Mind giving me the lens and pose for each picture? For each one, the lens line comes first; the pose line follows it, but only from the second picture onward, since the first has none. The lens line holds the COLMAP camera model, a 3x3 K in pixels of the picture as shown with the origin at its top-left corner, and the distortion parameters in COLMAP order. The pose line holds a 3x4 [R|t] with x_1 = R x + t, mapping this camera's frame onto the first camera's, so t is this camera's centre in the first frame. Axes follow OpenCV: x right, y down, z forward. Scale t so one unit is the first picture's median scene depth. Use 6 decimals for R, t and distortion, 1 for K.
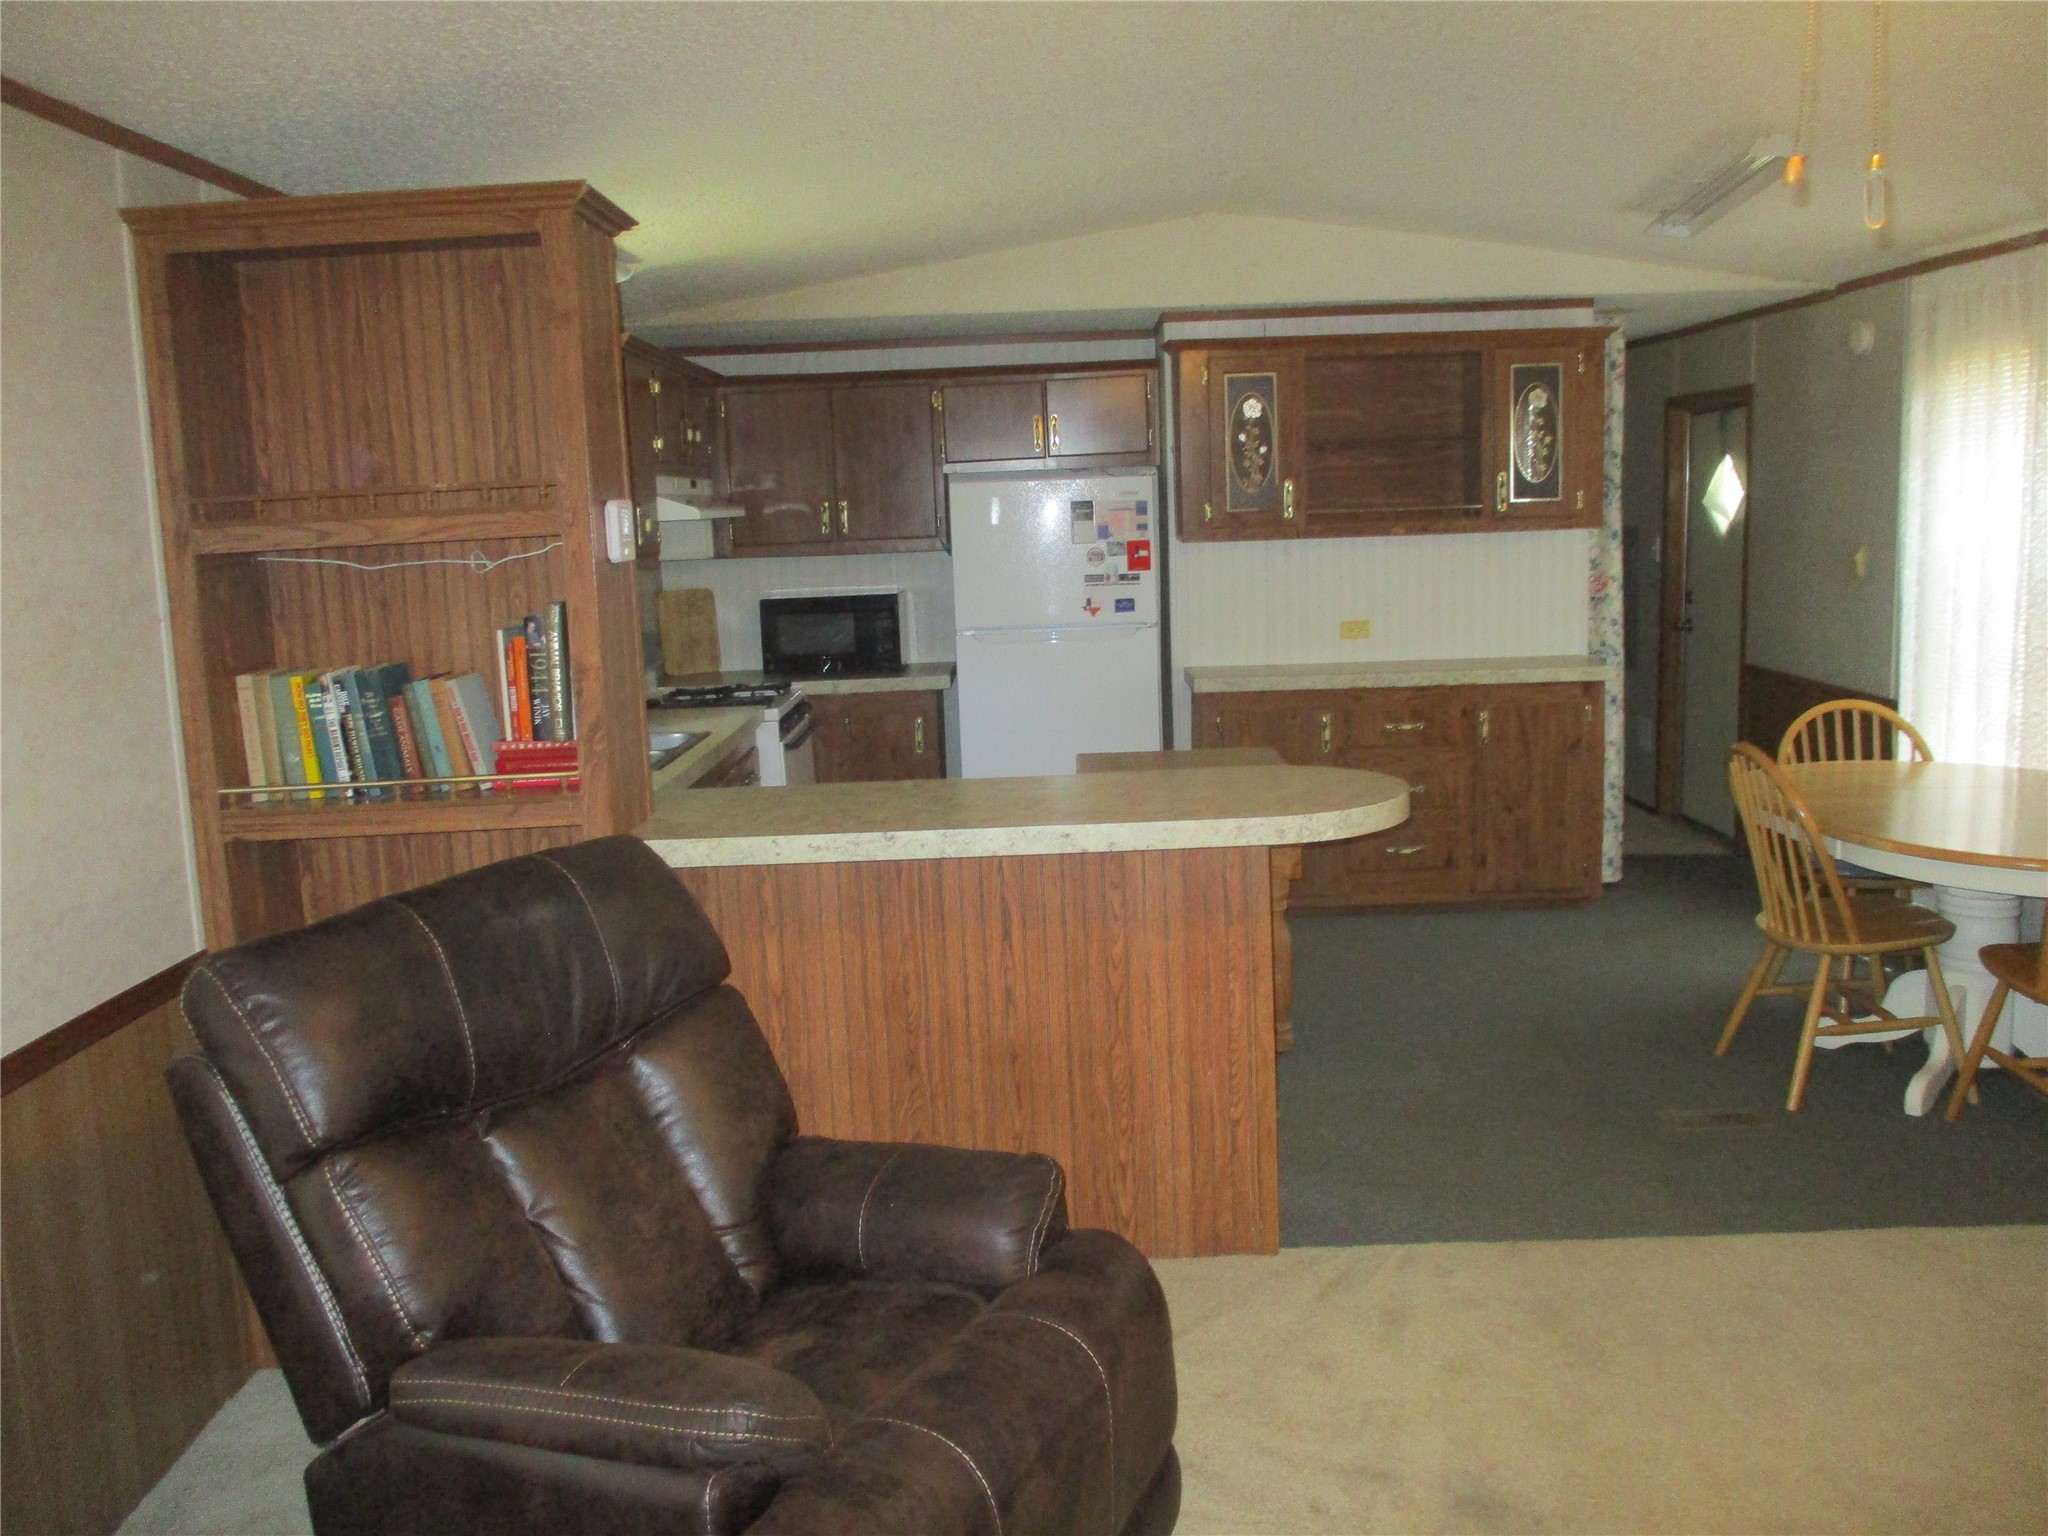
lens RADIAL K [[1693.9, 0, 1027.6], [0, 1693.9, 762.9], [0, 0, 1]] dist [-0.031615, 0.004737]
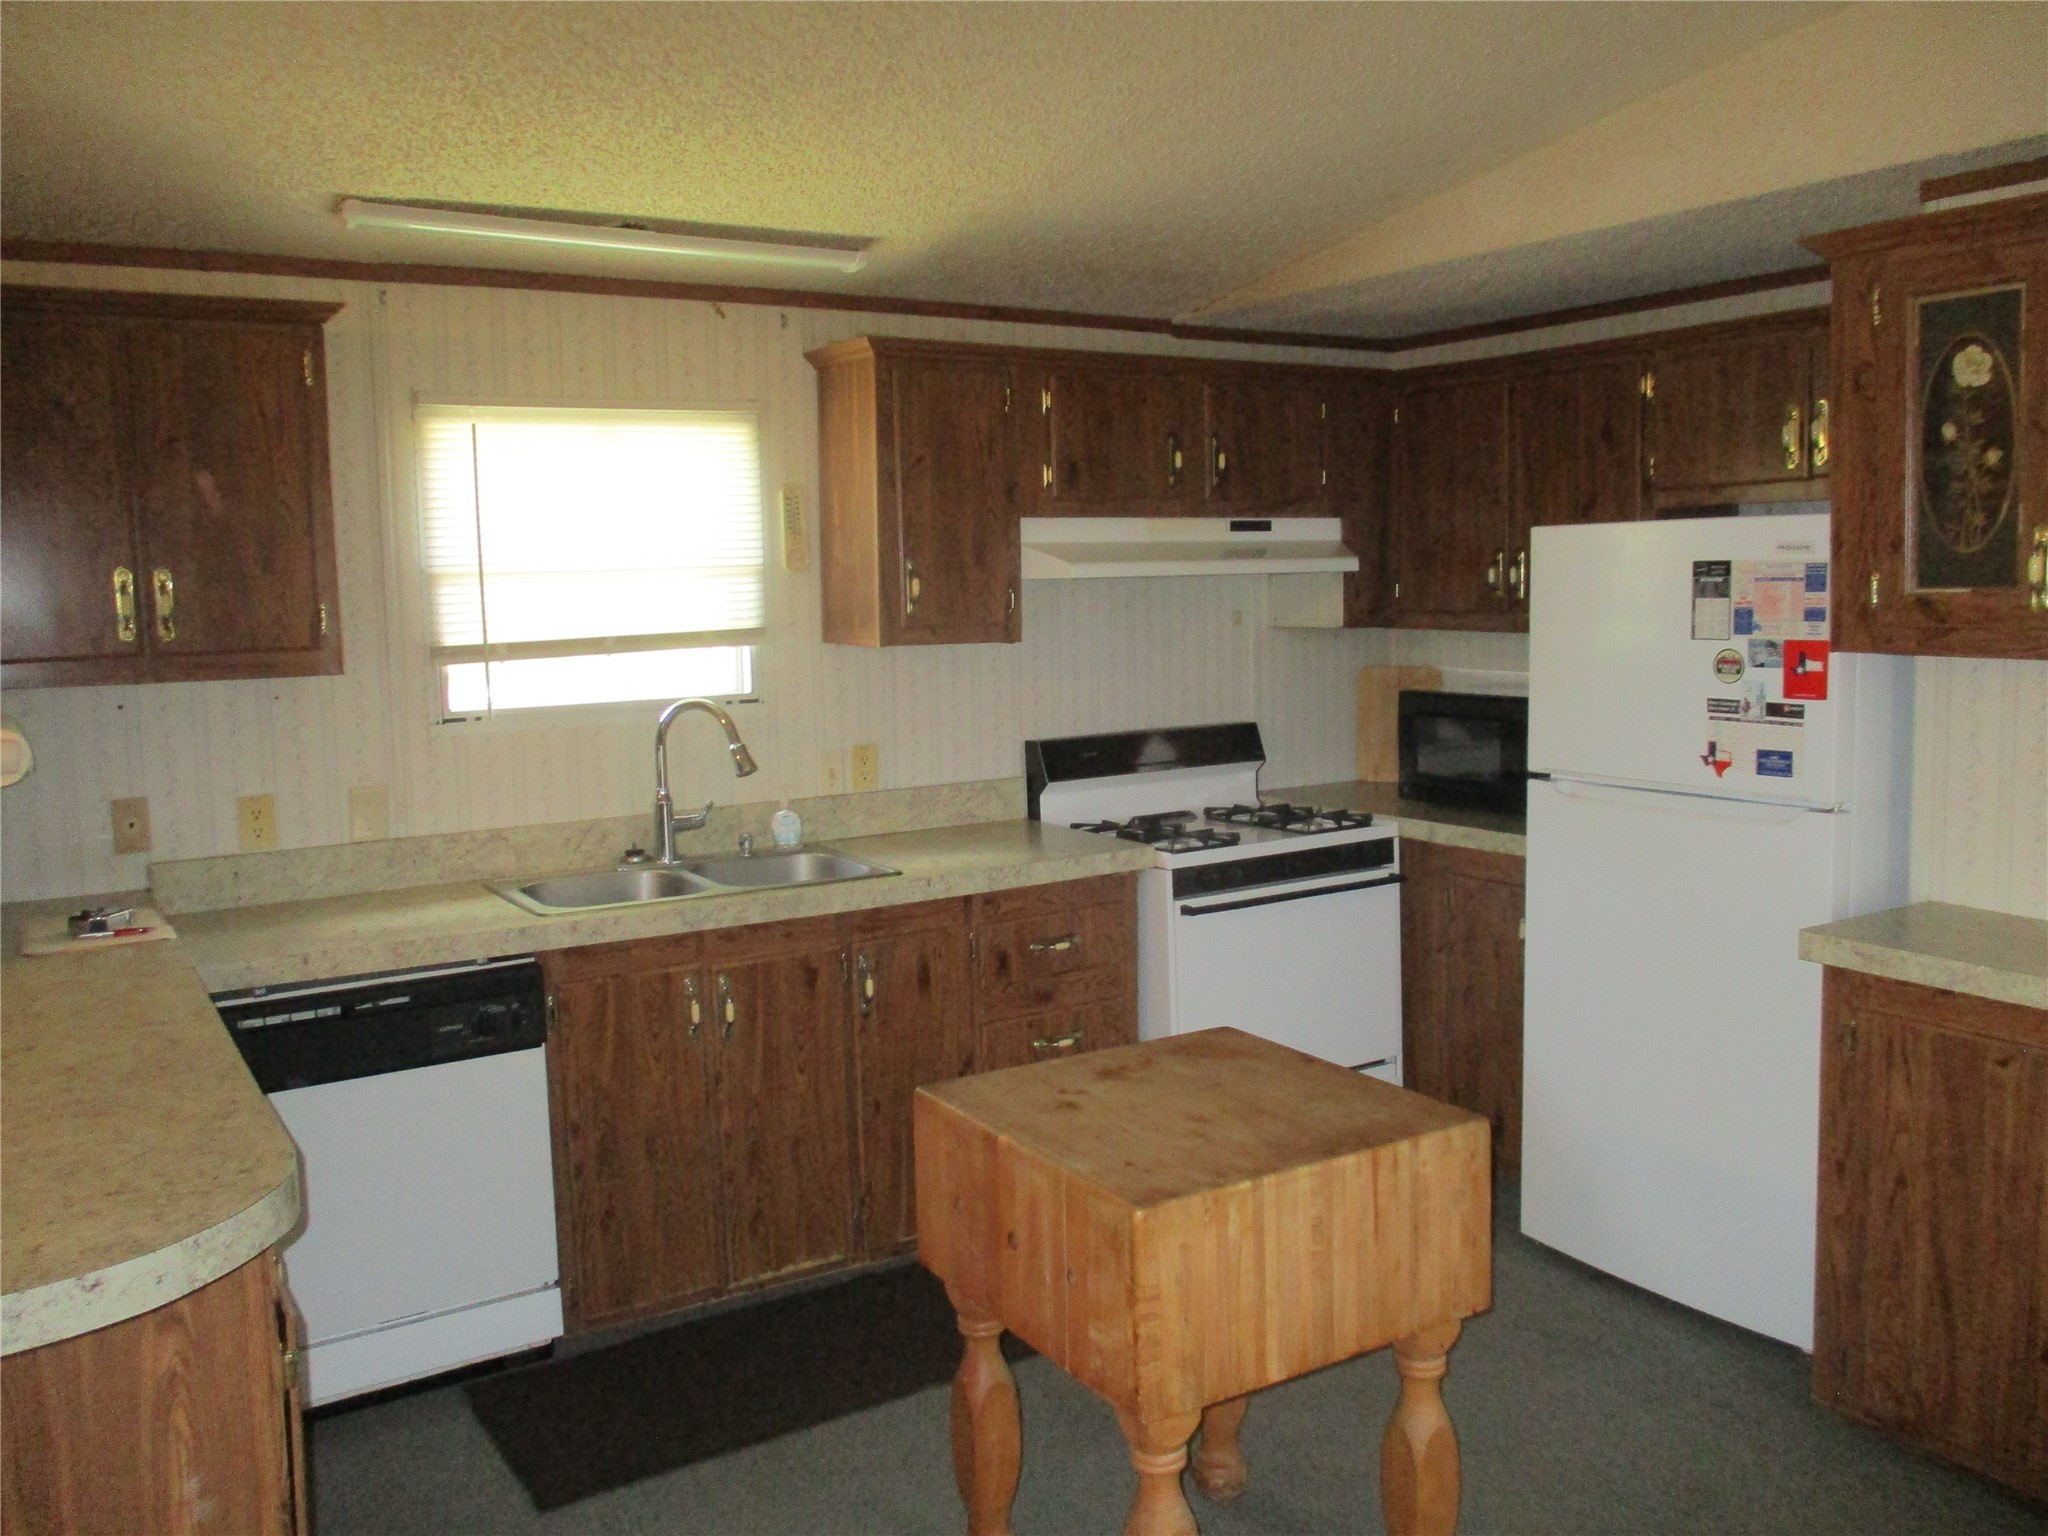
lens RADIAL K [[1693.9, 0, 1022.5], [0, 1693.9, 757.3], [0, 0, 1]] dist [-0.031615, 0.004737]
pose [[0.517803, 0.119449, -0.847120, 0.360821], [-0.132148, 0.989488, 0.058749, -0.091268], [0.845232, 0.081525, 0.528145, 0.513033]]
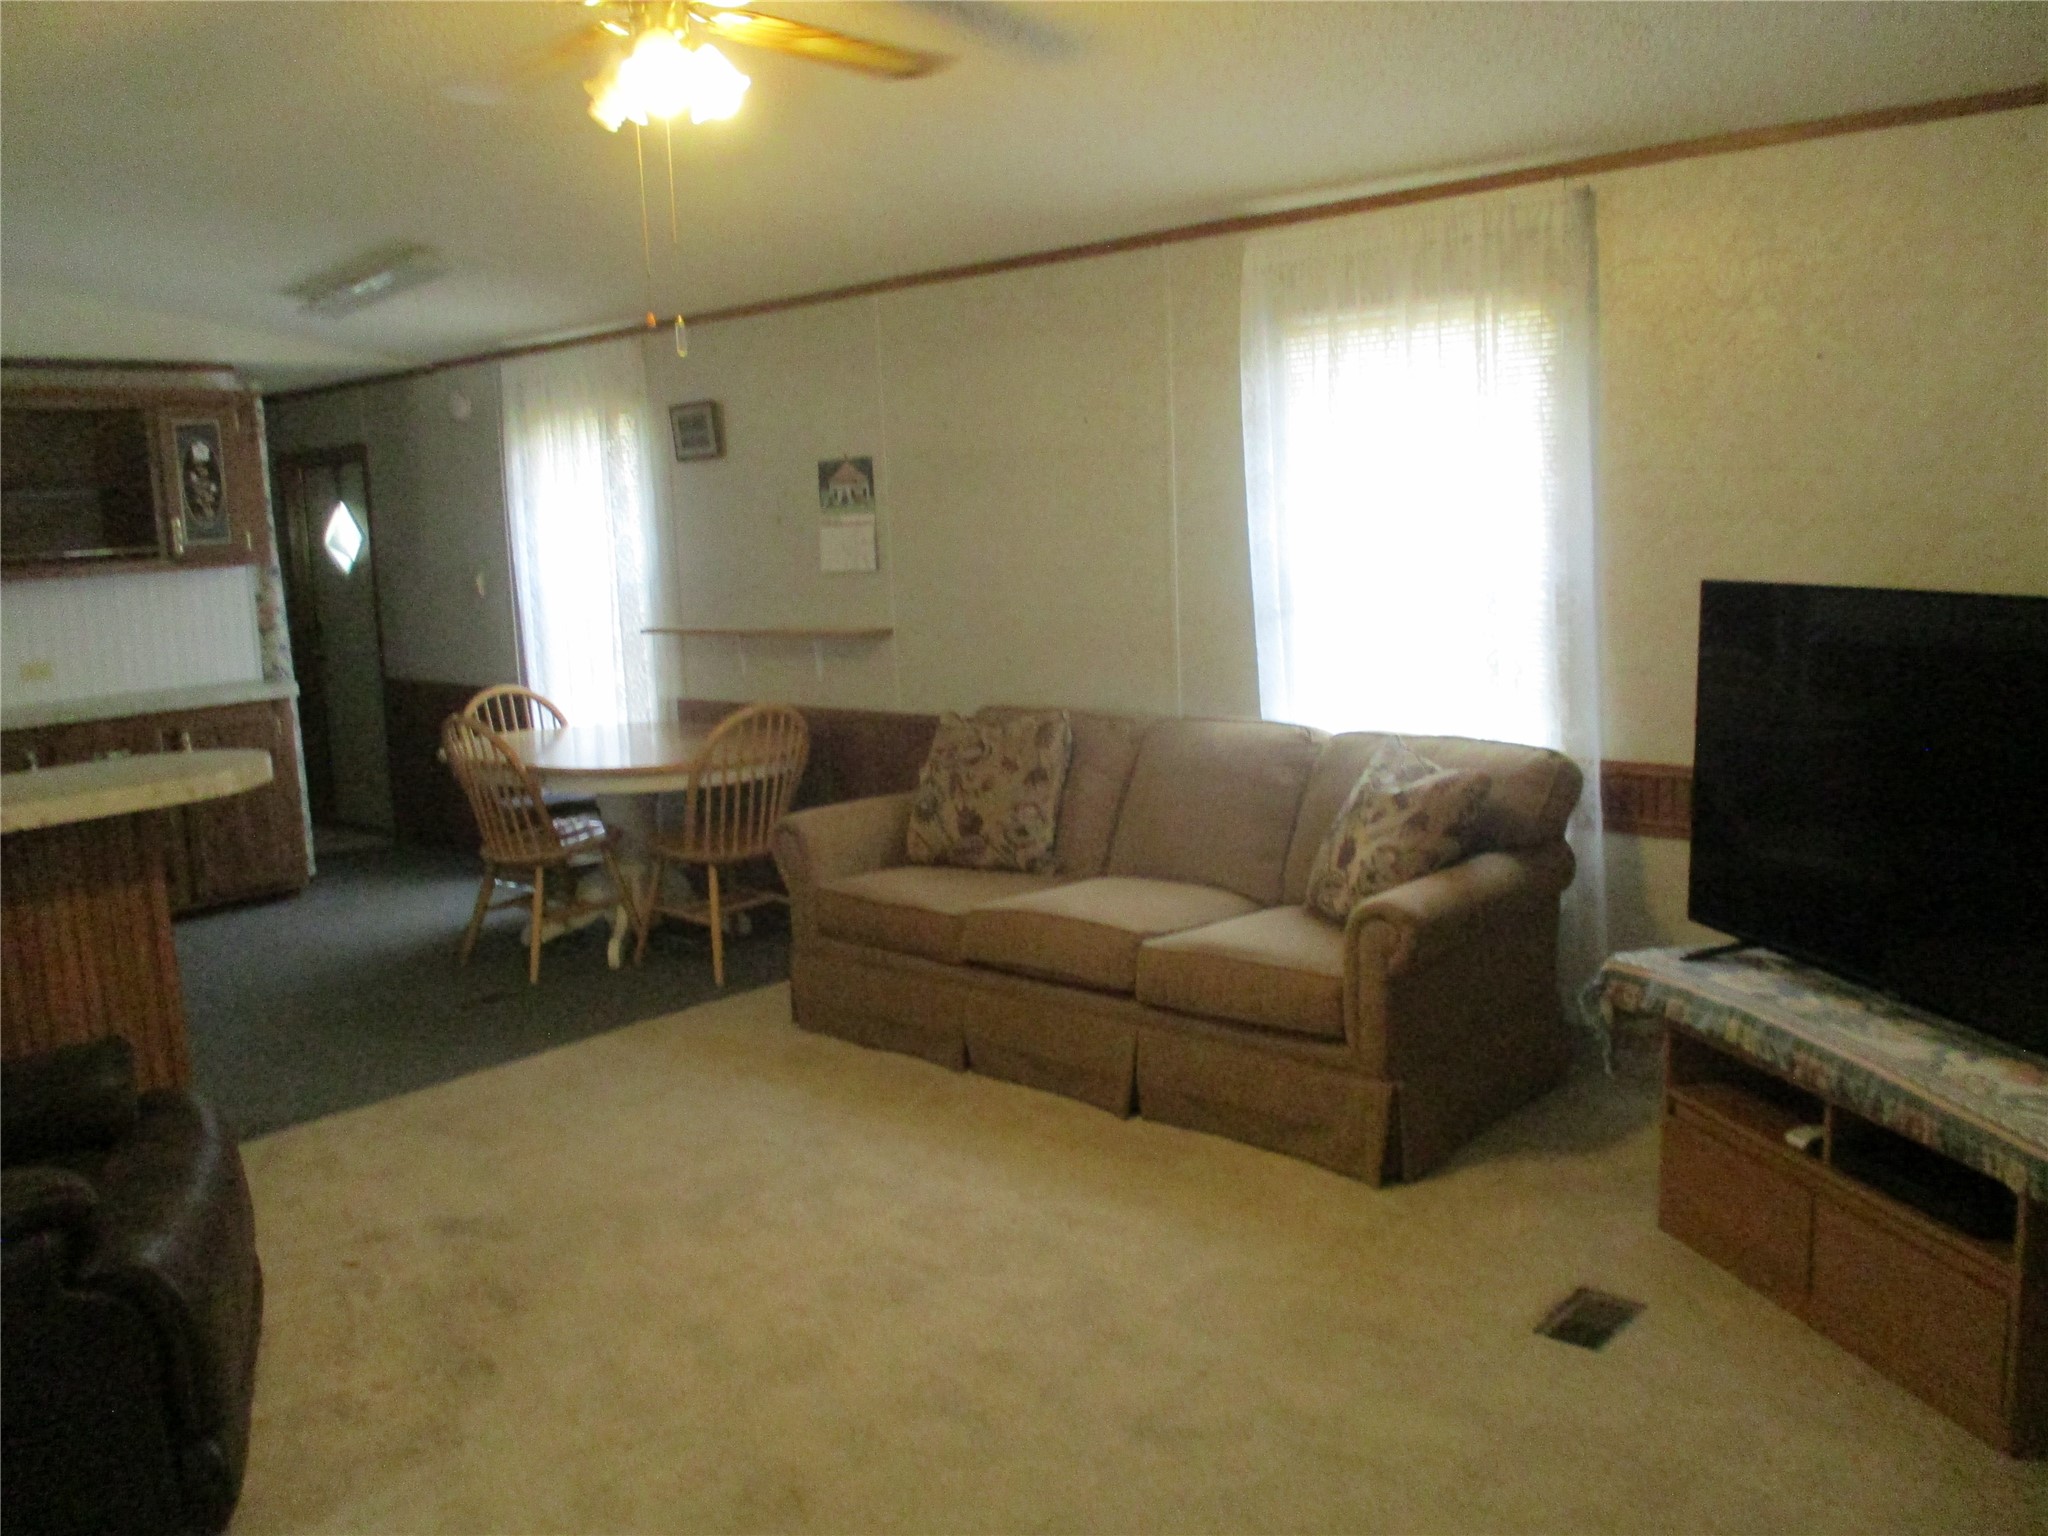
lens RADIAL K [[1693.9, 0, 1020.7], [0, 1693.9, 768.4], [0, 0, 1]] dist [-0.031615, 0.004737]
pose [[0.676996, -0.114279, 0.727060, -0.354739], [0.136919, 0.990182, 0.028146, 0.078478], [-0.723138, 0.080494, 0.685997, -0.317105]]
